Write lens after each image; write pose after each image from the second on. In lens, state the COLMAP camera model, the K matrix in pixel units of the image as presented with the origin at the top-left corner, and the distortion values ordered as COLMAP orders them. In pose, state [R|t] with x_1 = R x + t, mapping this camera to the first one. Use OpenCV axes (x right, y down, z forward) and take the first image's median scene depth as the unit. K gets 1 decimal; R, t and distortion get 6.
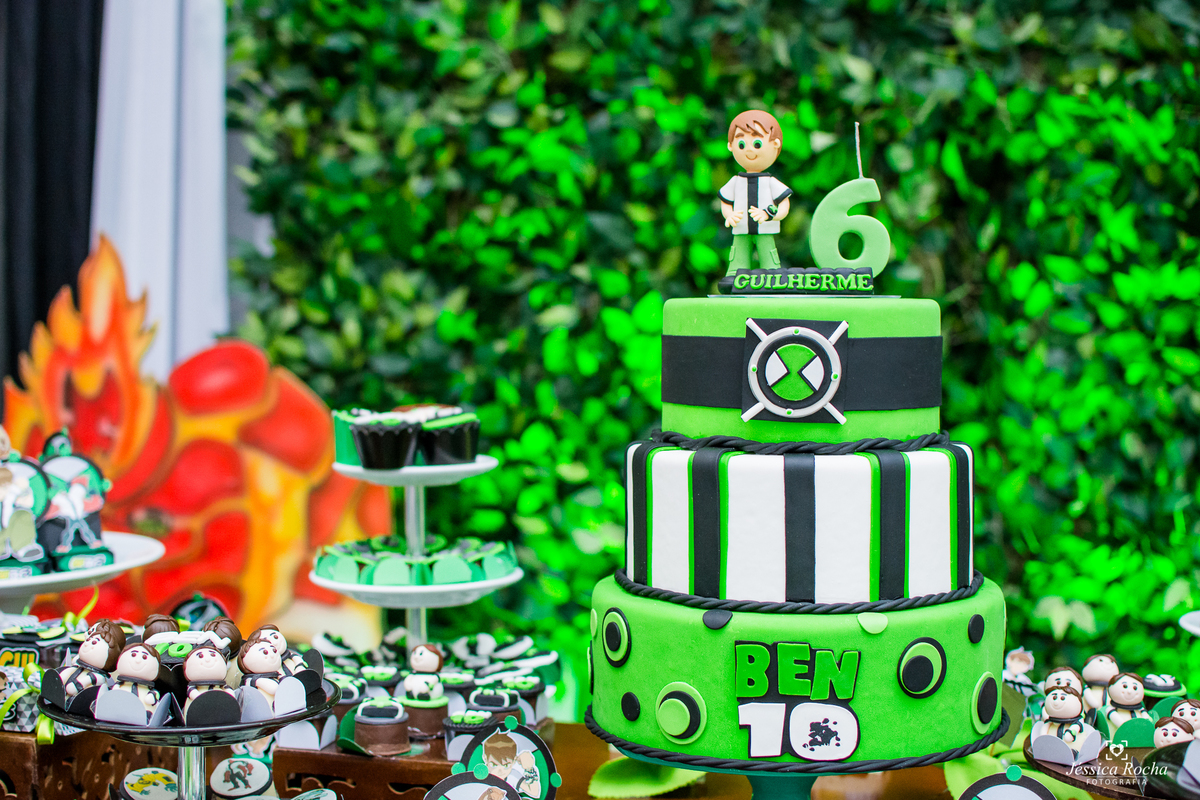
lens RADIAL K [[1869.9, 0, 600.0], [0, 1869.9, 400.0], [0, 0, 1]] dist [-0.184132, 0.127048]
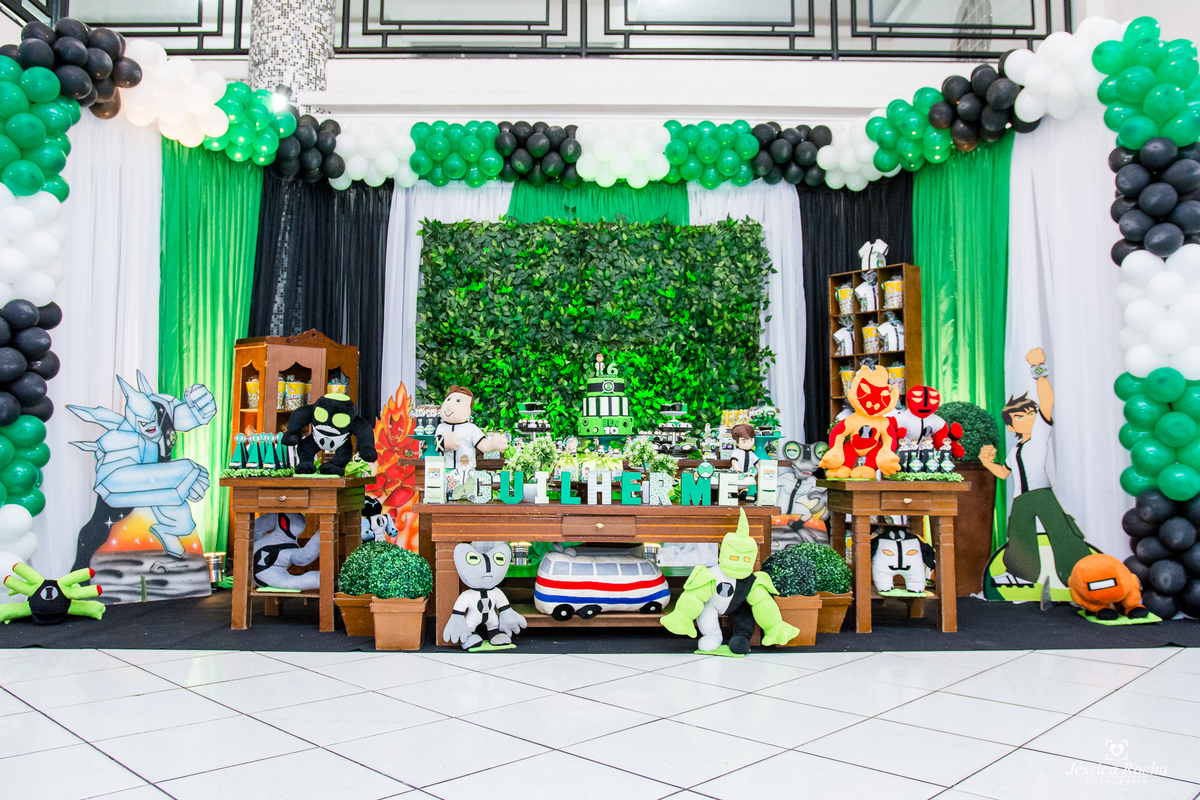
lens RADIAL K [[972.4, 0, 596.9], [0, 972.4, 401.4], [0, 0, 1]] dist [-0.075520, 0.009585]
pose [[0.963837, 0.001701, 0.266488, -0.427629], [0.027788, 0.993887, -0.106849, 0.199571], [-0.265041, 0.110390, 0.957897, -1.203495]]
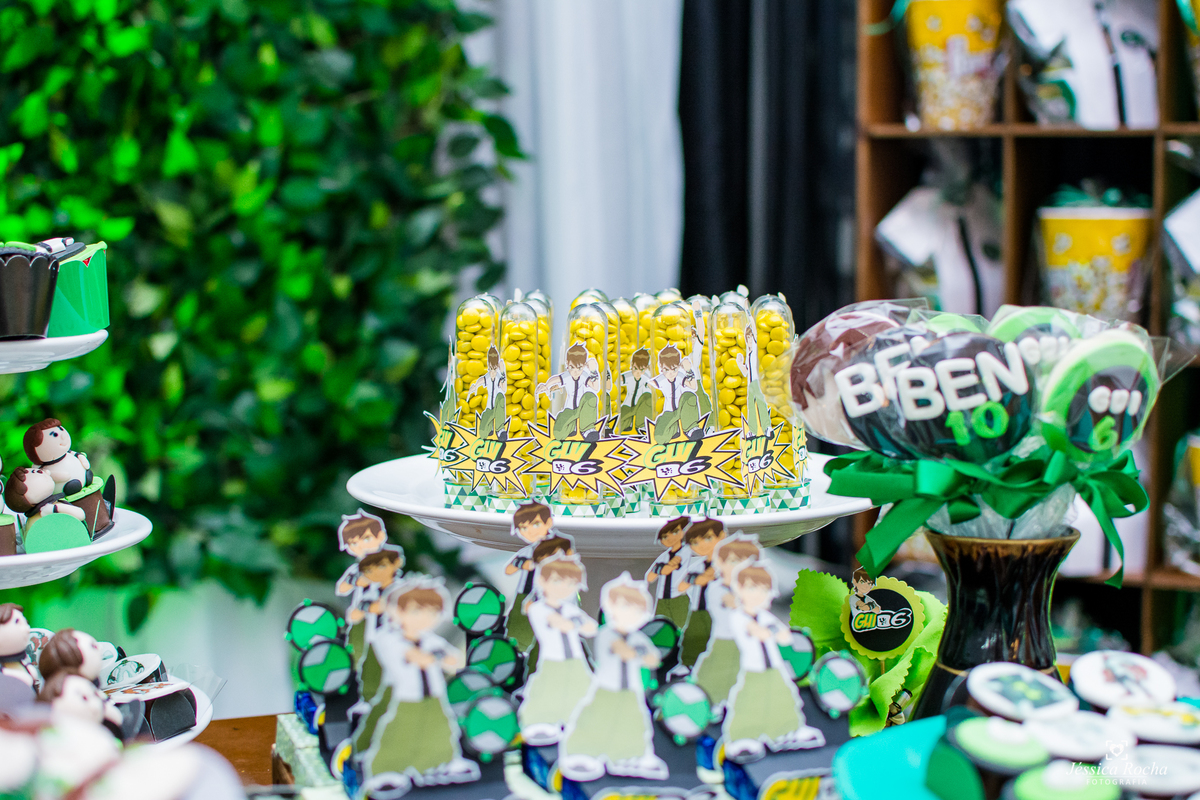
lens RADIAL K [[1869.9, 0, 600.0], [0, 1869.9, 400.0], [0, 0, 1]] dist [-0.184132, 0.127048]
pose [[0.801217, -0.085536, 0.592228, 0.093693], [0.049618, 0.995819, 0.076698, 0.020613], [-0.596313, -0.032067, 0.802112, 0.178393]]
